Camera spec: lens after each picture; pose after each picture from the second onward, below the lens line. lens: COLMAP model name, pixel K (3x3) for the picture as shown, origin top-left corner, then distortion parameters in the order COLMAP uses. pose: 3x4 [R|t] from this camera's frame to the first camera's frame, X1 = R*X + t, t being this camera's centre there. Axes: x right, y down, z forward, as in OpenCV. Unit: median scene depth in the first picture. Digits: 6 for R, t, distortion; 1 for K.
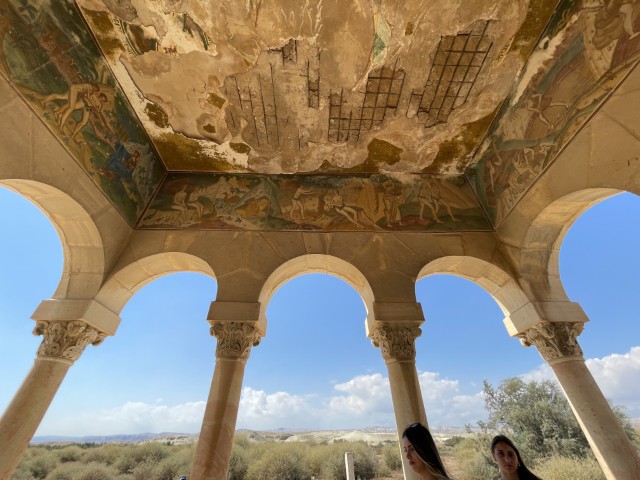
lens RADIAL K [[261.8, 0, 320.0], [0, 261.8, 240.0], [0, 0, 1]] dist [0.000132, -0.000178]
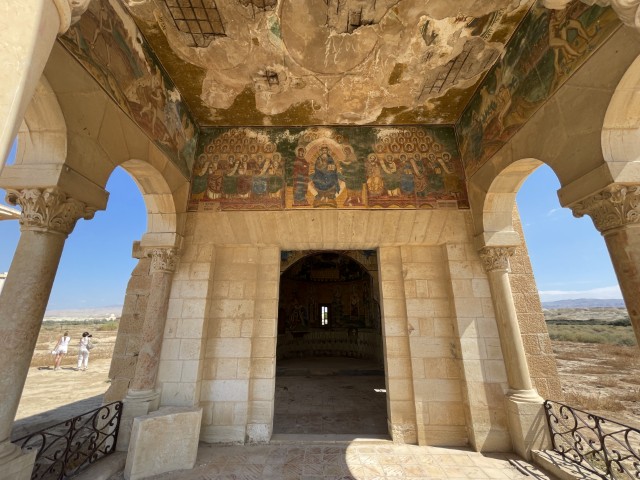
lens RADIAL K [[261.8, 0, 320.0], [0, 261.8, 240.0], [0, 0, 1]] dist [0.000132, -0.000178]
pose [[-0.999543, 0.014036, 0.026760, 0.012365], [-0.014096, 0.566738, -0.823777, 0.782596], [-0.026729, -0.823778, -0.566282, 0.934924]]
